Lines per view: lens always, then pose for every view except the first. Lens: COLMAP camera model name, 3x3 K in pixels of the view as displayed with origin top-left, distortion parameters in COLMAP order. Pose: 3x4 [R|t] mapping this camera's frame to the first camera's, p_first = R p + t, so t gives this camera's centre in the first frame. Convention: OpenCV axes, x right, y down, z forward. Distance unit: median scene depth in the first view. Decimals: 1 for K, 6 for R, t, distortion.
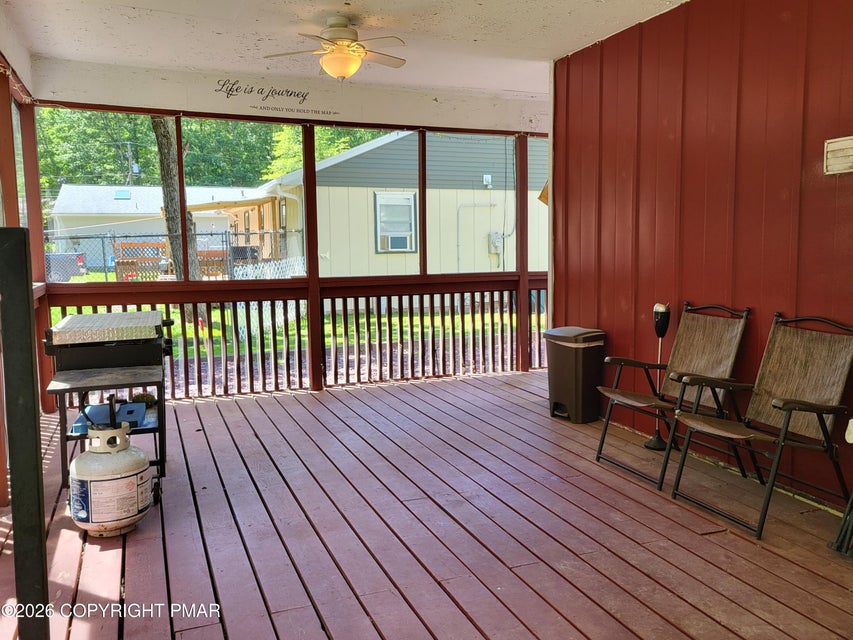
lens RADIAL K [[668.4, 0, 425.3], [0, 668.4, 318.4], [0, 0, 1]] dist [0.064026, -0.028116]
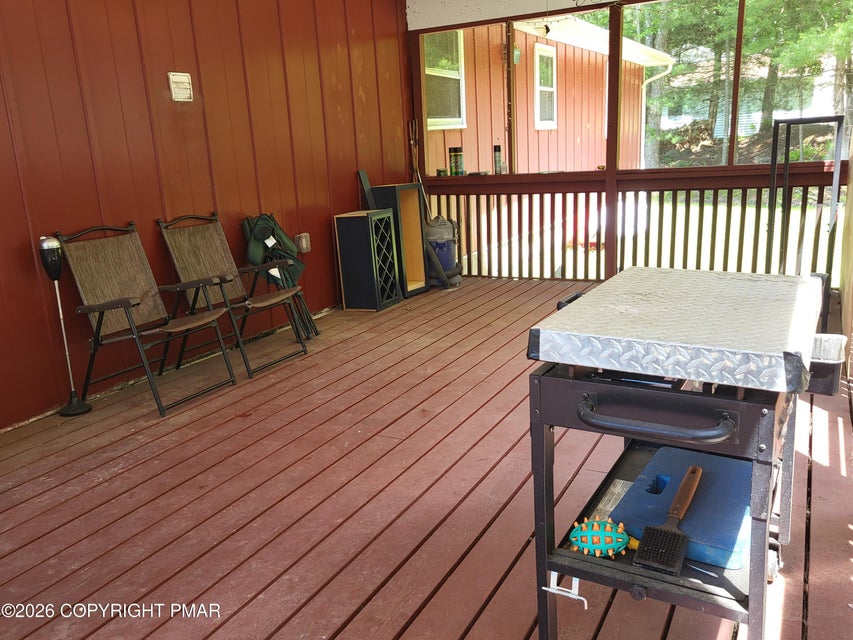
lens RADIAL K [[668.4, 0, 426.2], [0, 668.4, 316.7], [0, 0, 1]] dist [0.064026, -0.028116]
pose [[-0.601552, -0.168835, 0.780788, -0.738206], [0.140399, 0.939850, 0.311400, -0.160652], [-0.786399, 0.296945, -0.541664, 1.432643]]
